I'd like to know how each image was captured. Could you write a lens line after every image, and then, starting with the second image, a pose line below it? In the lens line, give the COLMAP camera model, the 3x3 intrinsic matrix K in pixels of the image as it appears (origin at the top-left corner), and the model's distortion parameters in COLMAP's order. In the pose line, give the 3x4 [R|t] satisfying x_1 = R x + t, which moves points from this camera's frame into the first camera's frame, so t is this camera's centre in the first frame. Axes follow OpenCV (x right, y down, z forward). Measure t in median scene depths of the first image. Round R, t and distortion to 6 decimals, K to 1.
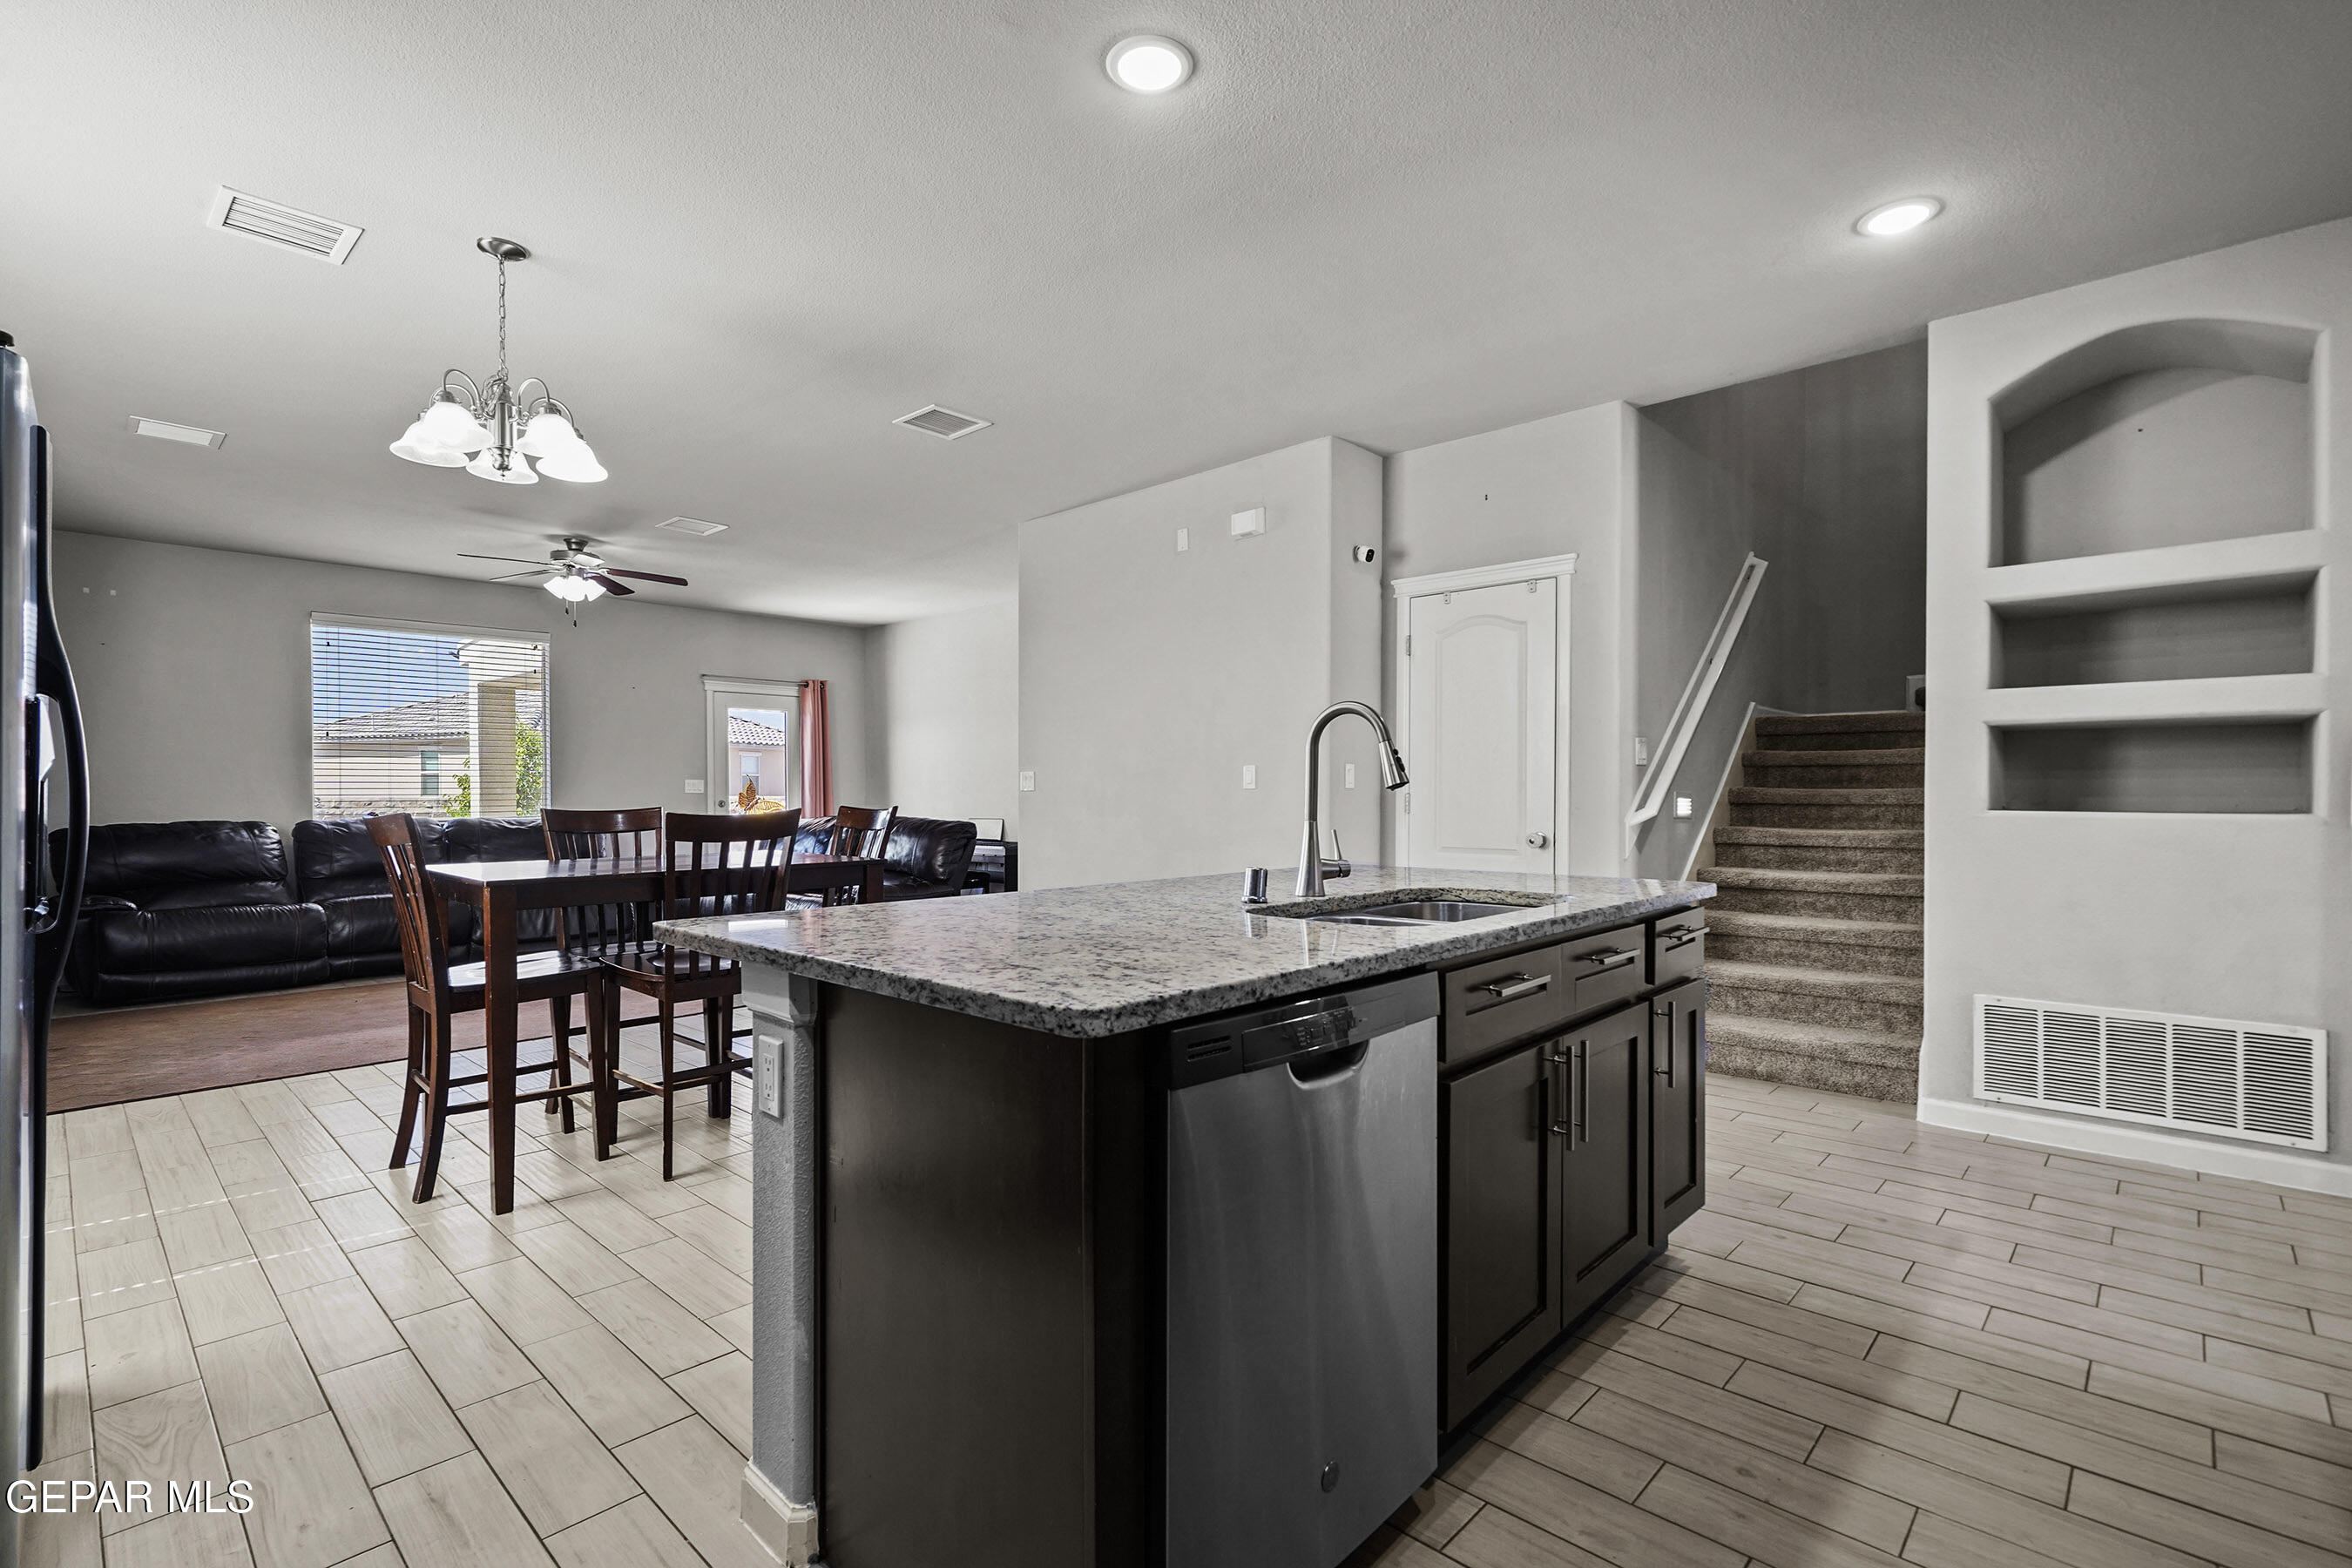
lens RADIAL K [[1082.5, 0, 1178.3], [0, 1082.5, 790.8], [0, 0, 1]] dist [0.000559, -0.000281]
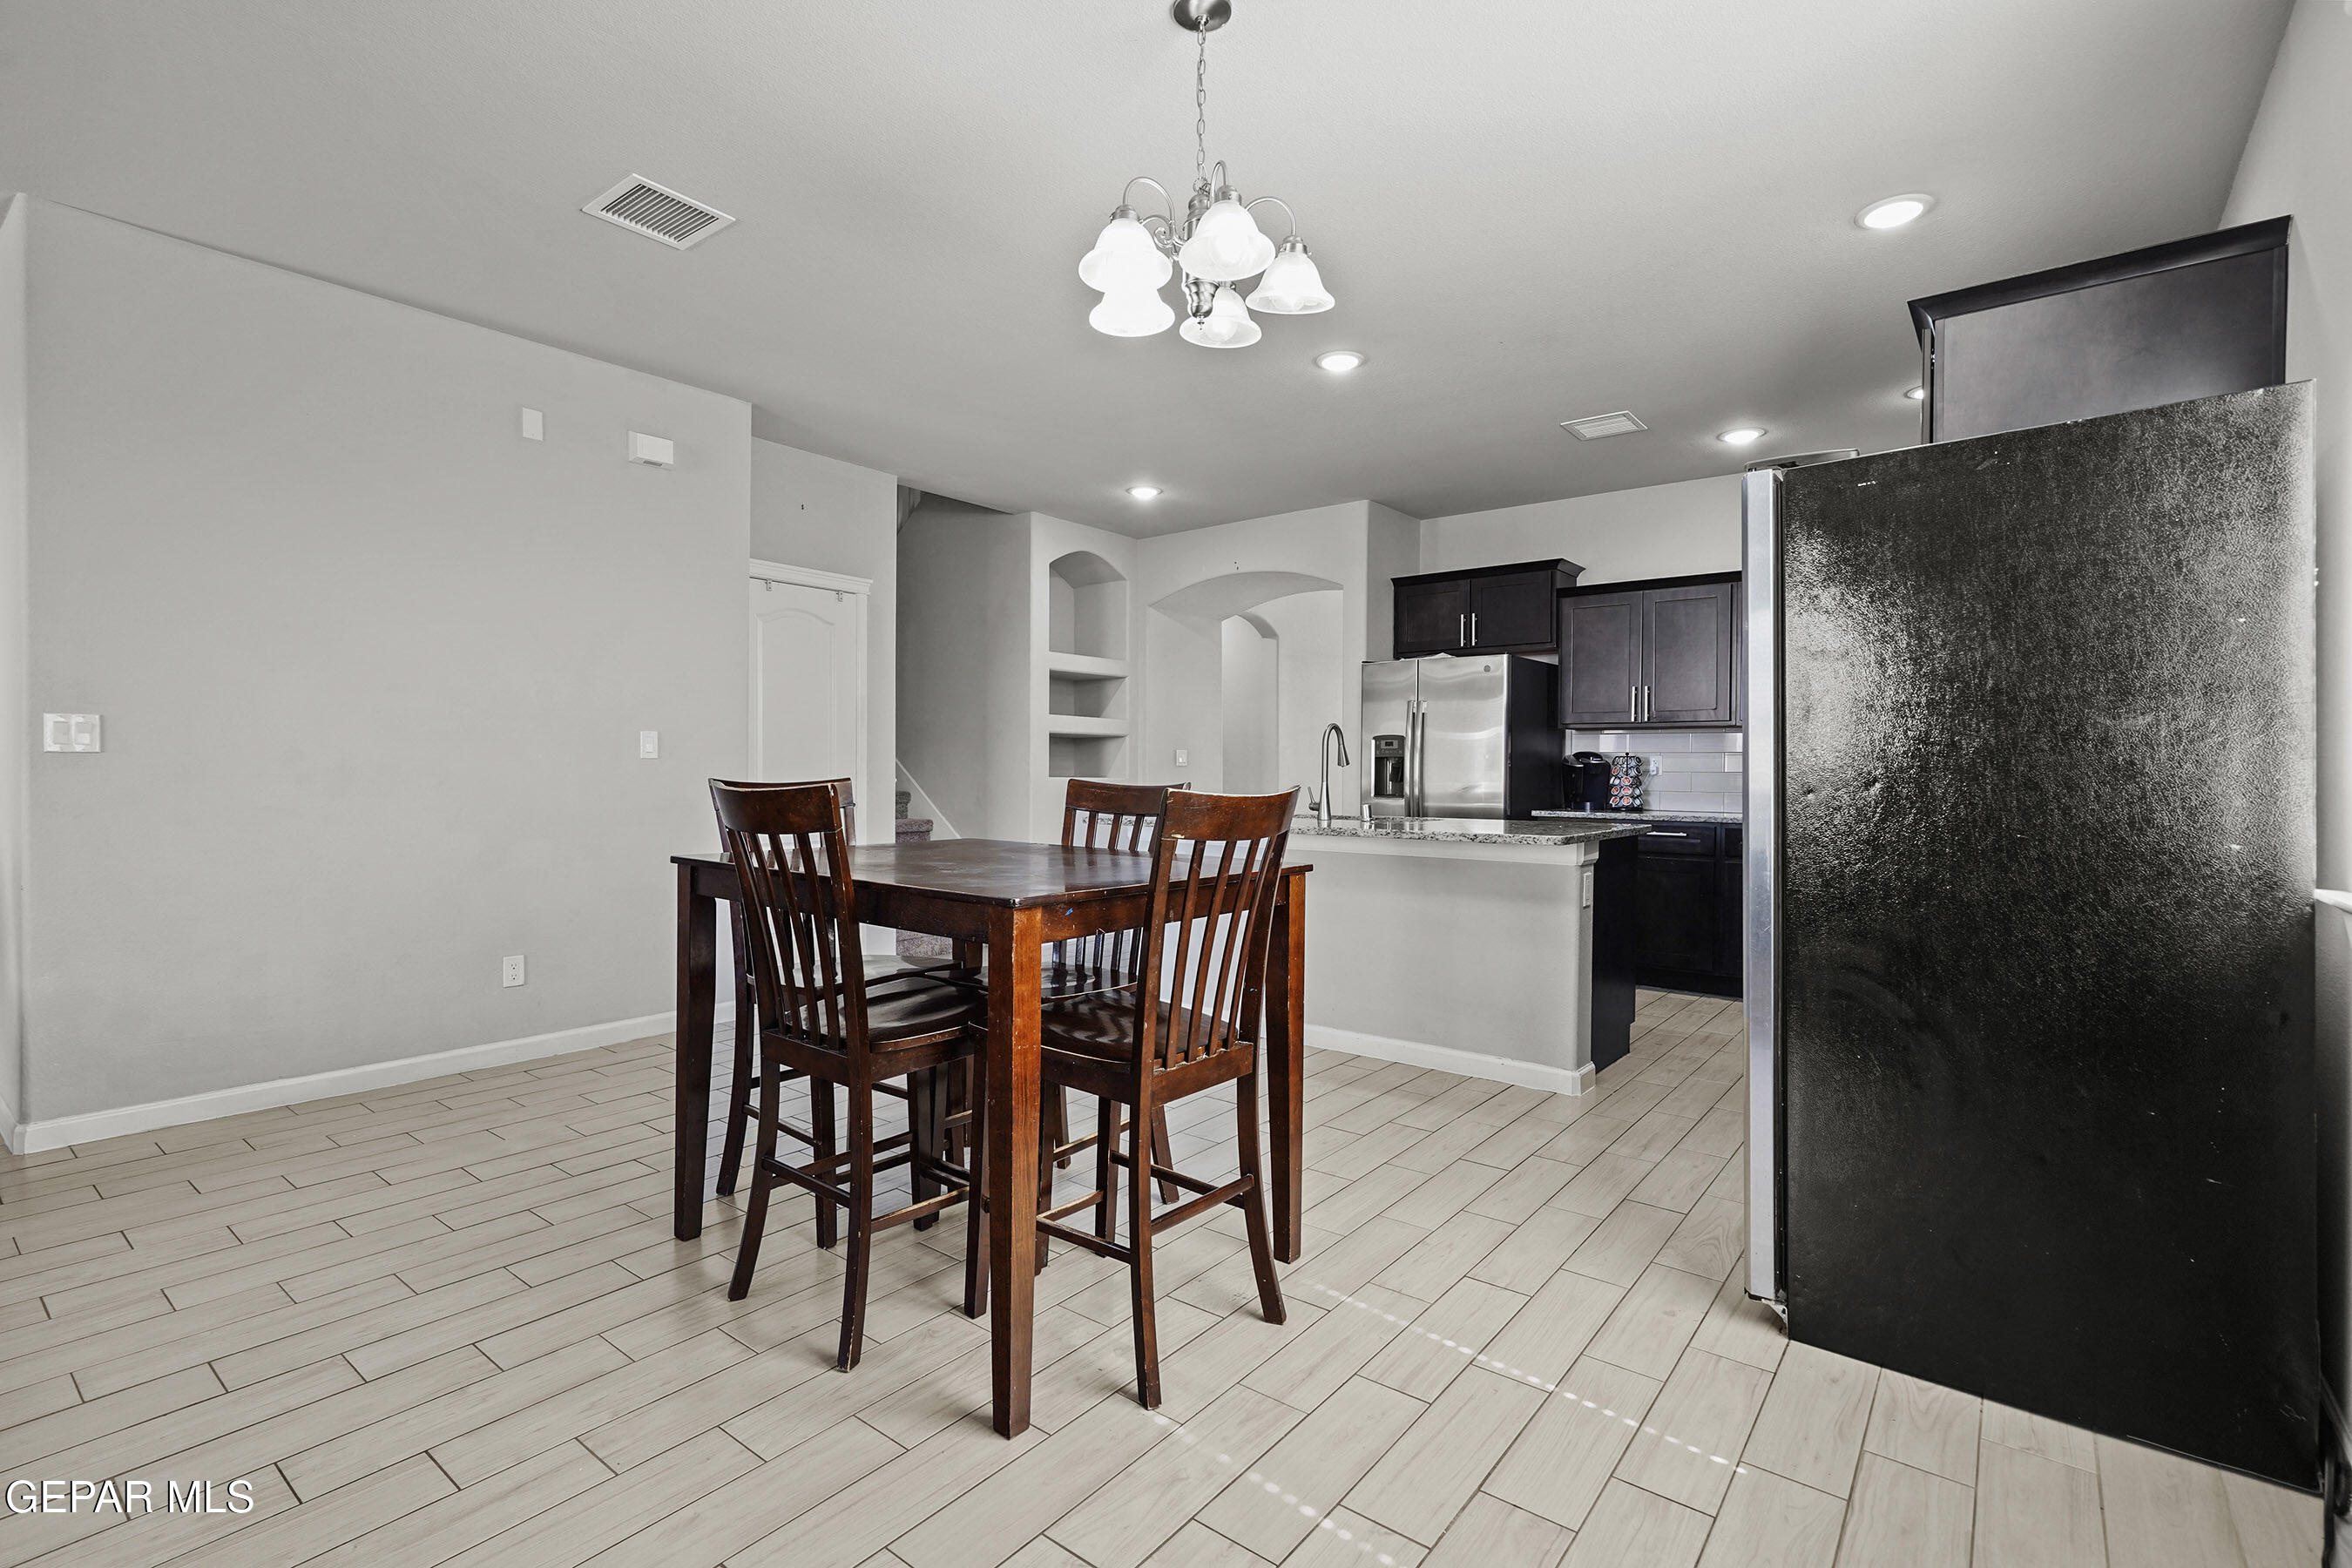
lens RADIAL K [[1050.5, 0, 1179.0], [0, 1050.5, 773.9], [0, 0, 1]] dist [0.001933, 0.000080]
pose [[-0.081023, -0.003434, 0.996706, -0.596085], [-0.010369, 0.999943, 0.002602, 0.002956], [-0.996658, -0.010124, -0.081054, 0.479659]]
